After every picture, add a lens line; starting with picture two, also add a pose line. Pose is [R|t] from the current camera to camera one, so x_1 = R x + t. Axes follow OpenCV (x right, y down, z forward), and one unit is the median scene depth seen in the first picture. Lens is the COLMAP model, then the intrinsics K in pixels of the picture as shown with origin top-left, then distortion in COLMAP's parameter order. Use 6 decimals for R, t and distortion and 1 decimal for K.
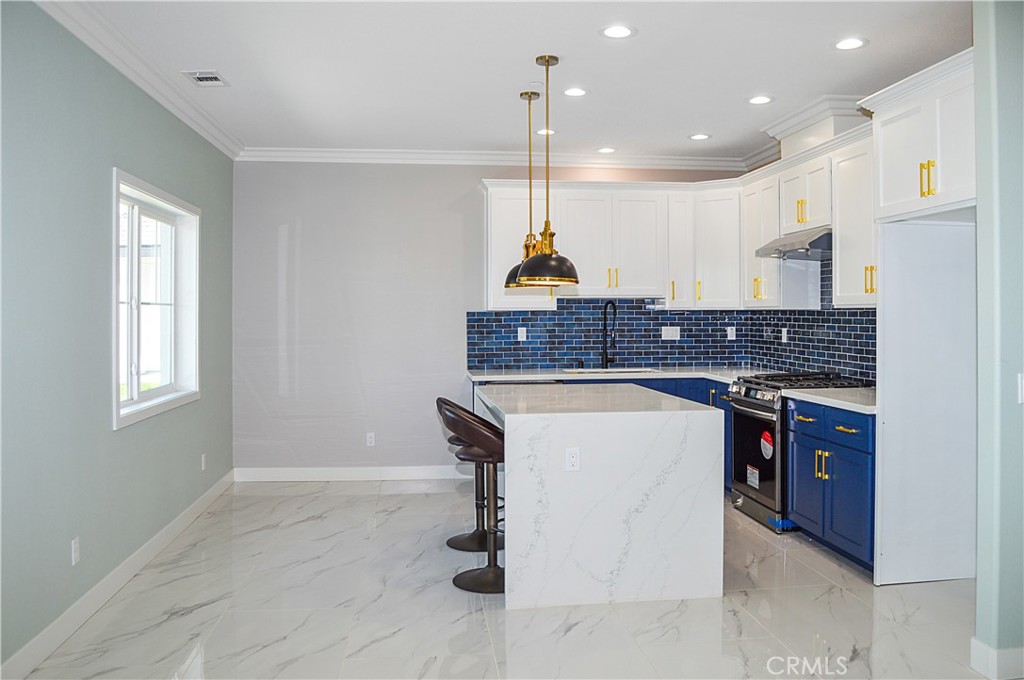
lens RADIAL K [[833.8, 0, 496.8], [0, 833.8, 307.0], [0, 0, 1]] dist [-0.043266, 0.020886]
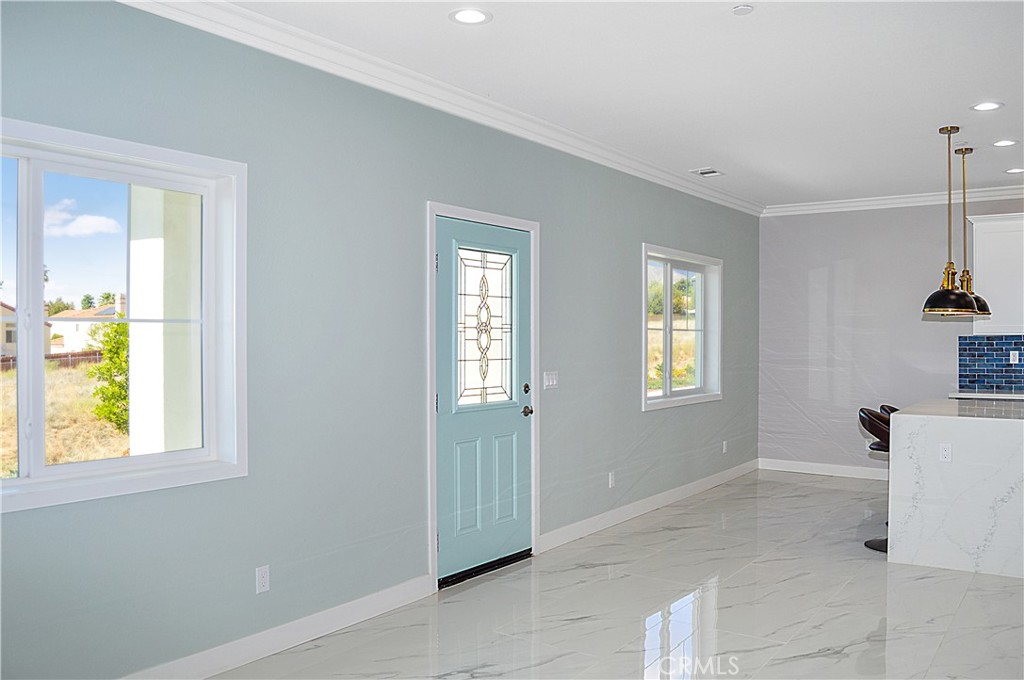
lens RADIAL K [[833.8, 0, 511.9], [0, 833.8, 340.7], [0, 0, 1]] dist [-0.043266, 0.020886]
pose [[0.751350, 0.006517, -0.659872, 0.253145], [0.001576, 0.999931, 0.011670, -0.002063], [0.659903, -0.009808, 0.751287, -0.224191]]
